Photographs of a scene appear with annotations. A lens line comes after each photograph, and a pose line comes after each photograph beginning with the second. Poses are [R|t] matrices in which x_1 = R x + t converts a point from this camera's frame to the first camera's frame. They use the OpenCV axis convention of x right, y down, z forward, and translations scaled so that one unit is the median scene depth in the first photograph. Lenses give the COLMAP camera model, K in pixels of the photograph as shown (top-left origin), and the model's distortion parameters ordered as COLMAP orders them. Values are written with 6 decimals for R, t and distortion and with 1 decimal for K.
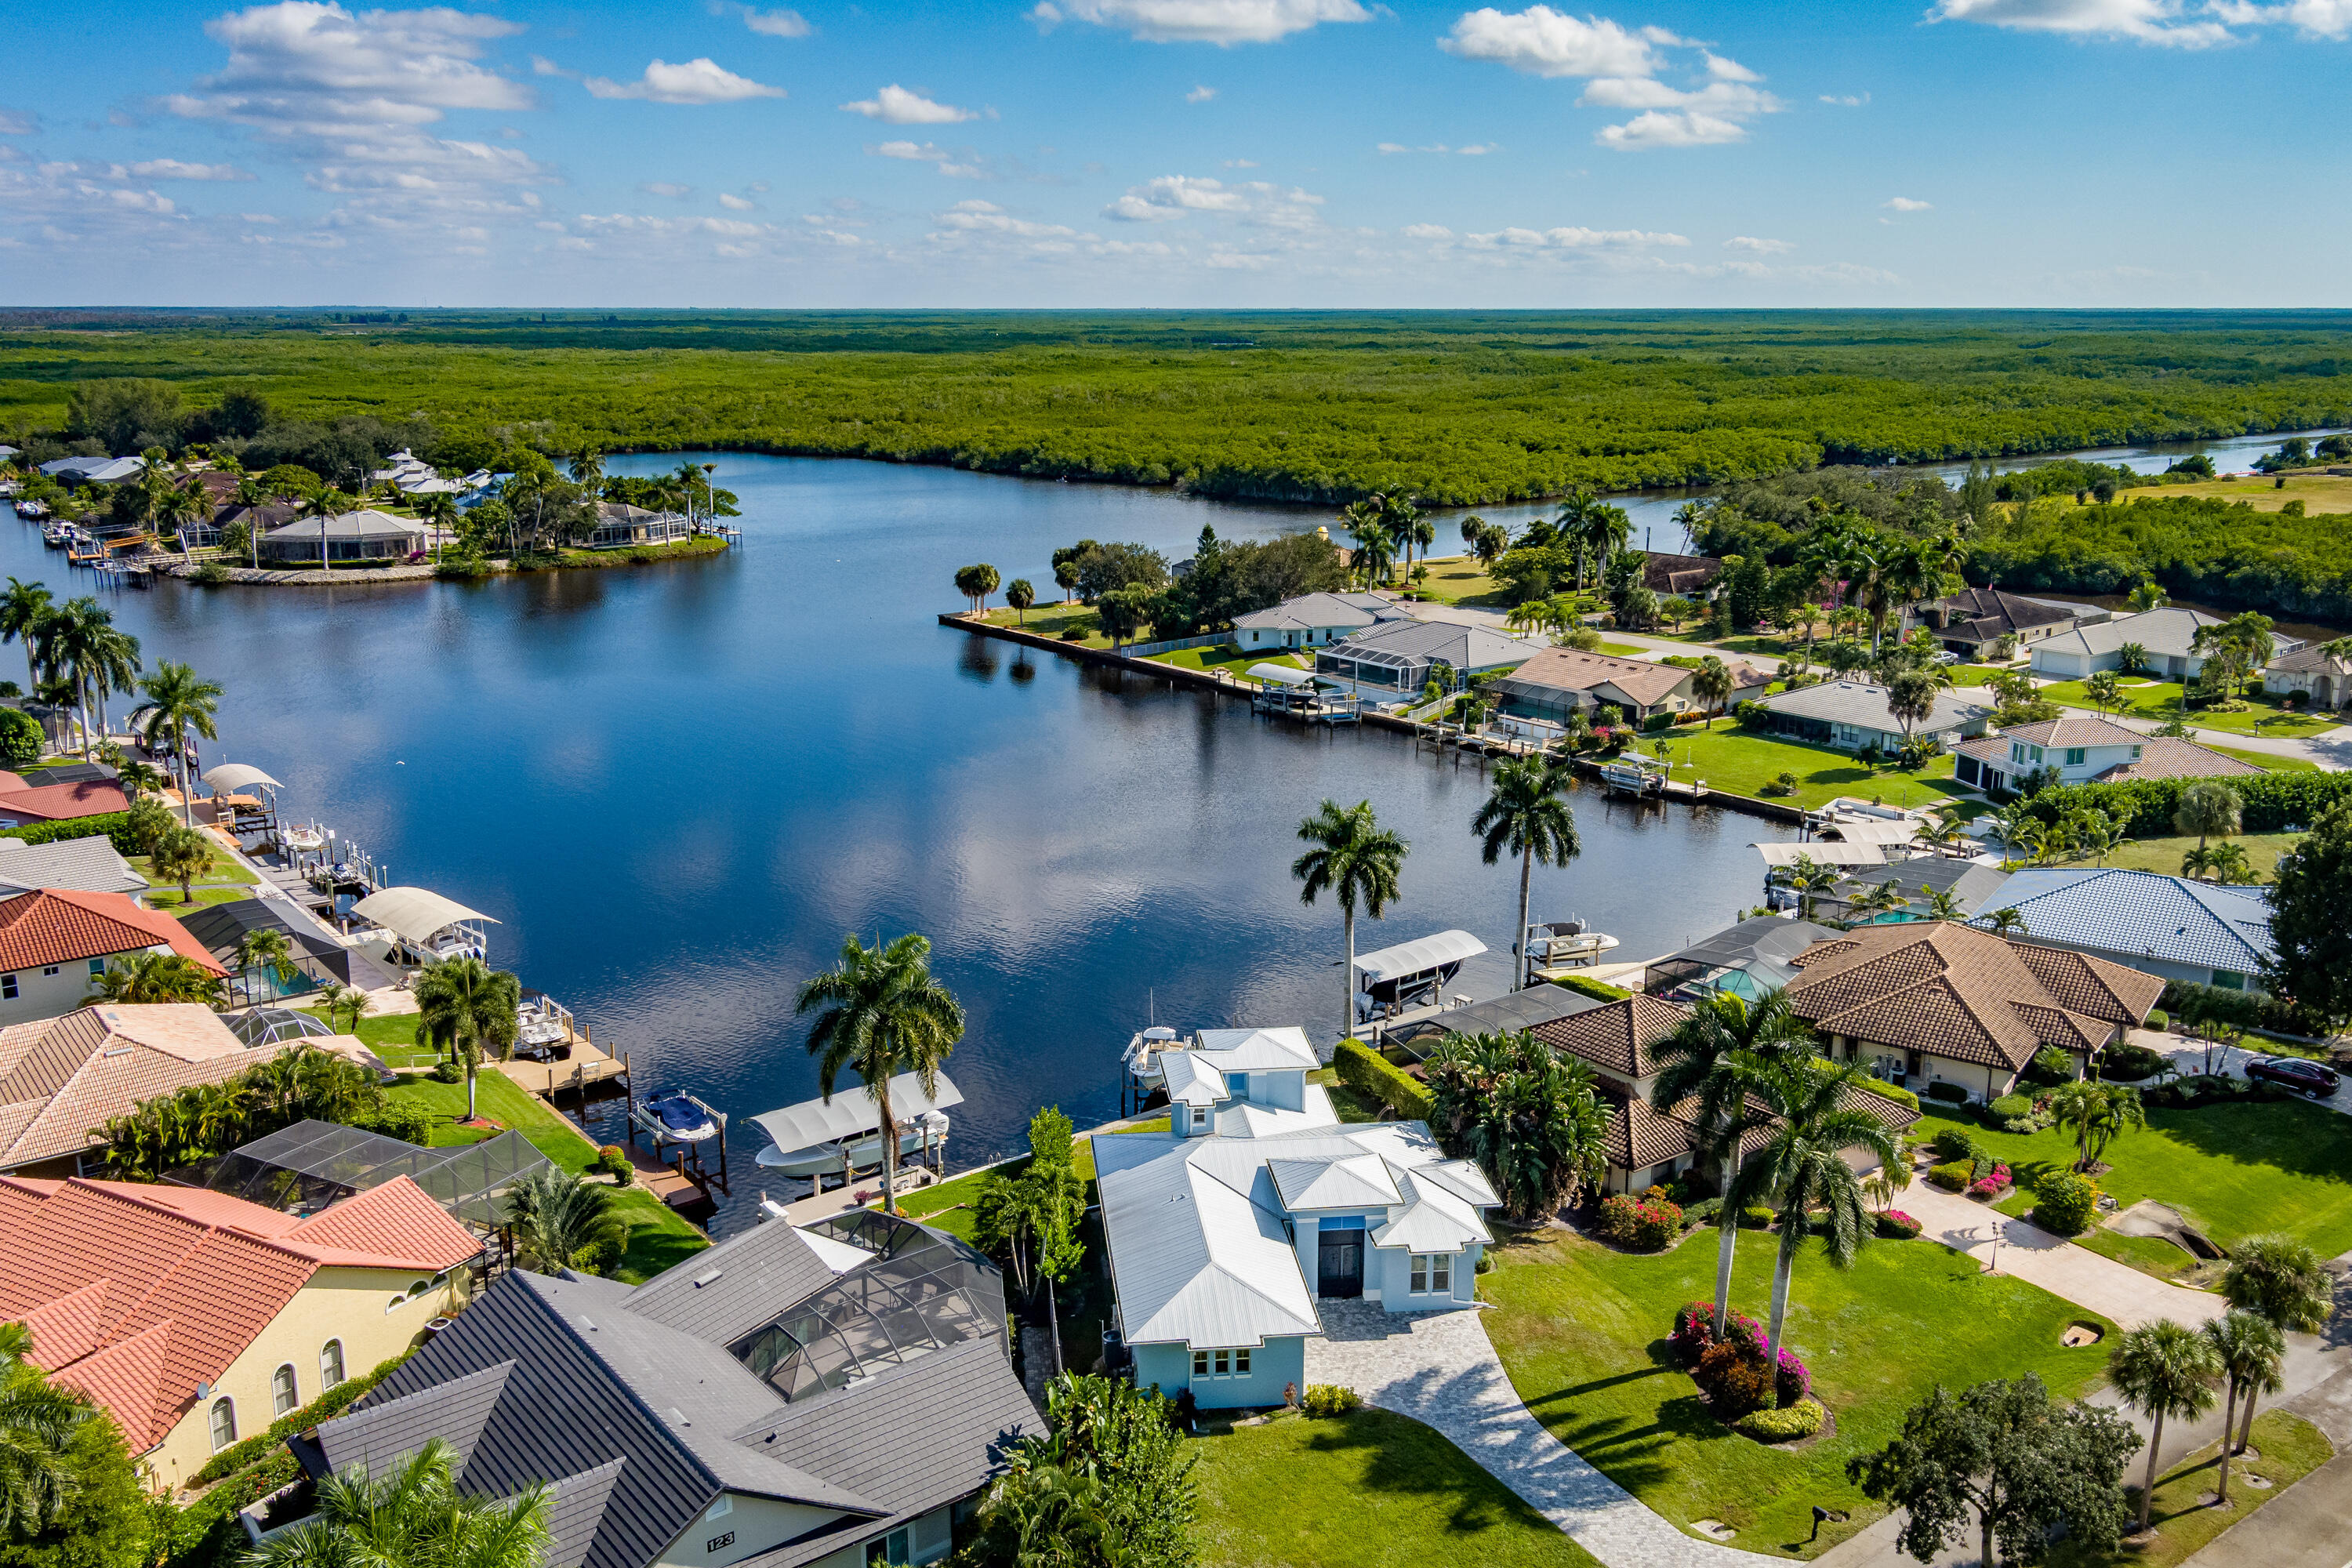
lens RADIAL K [[2011.4, 0, 1207.5], [0, 2011.4, 783.7], [0, 0, 1]] dist [0.026742, -0.038867]
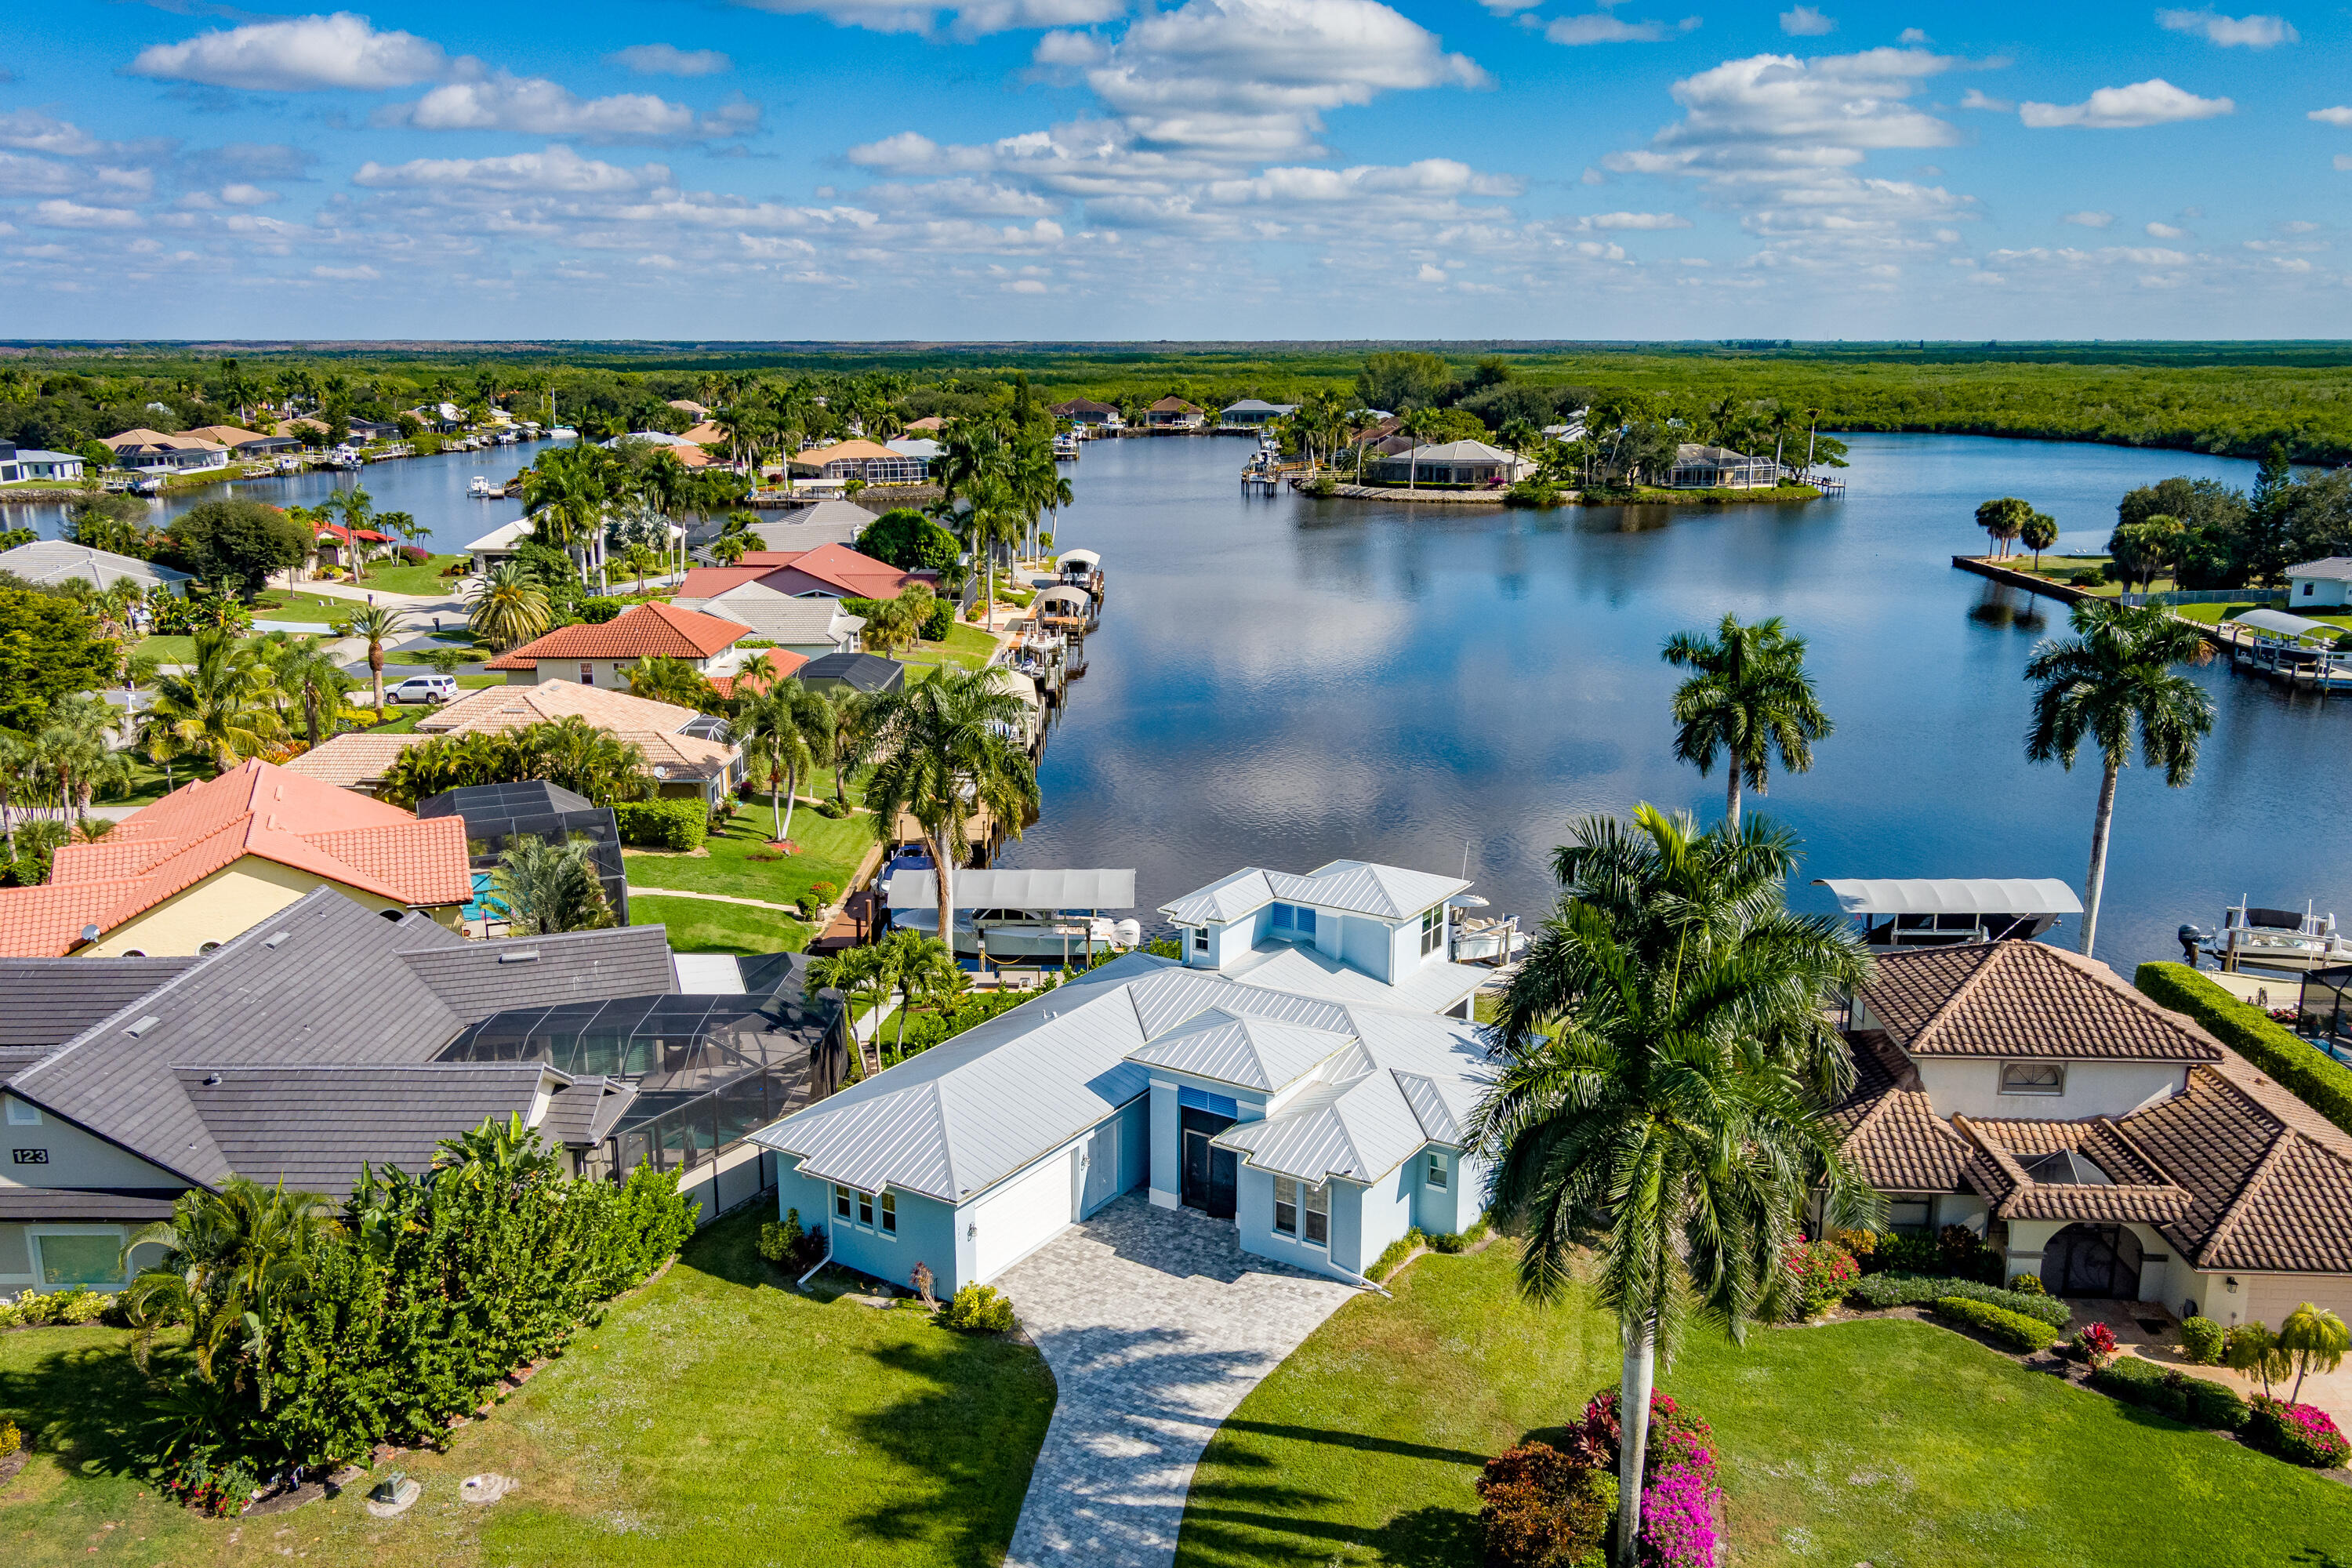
lens RADIAL K [[1894.8, 0, 1181.8], [0, 1894.8, 787.5], [0, 0, 1]] dist [0.036636, -0.036844]
pose [[0.770380, 0.142345, -0.621493, 0.194716], [-0.145622, 0.988278, 0.045845, 0.037503], [0.620733, 0.055185, 0.782077, 0.214882]]
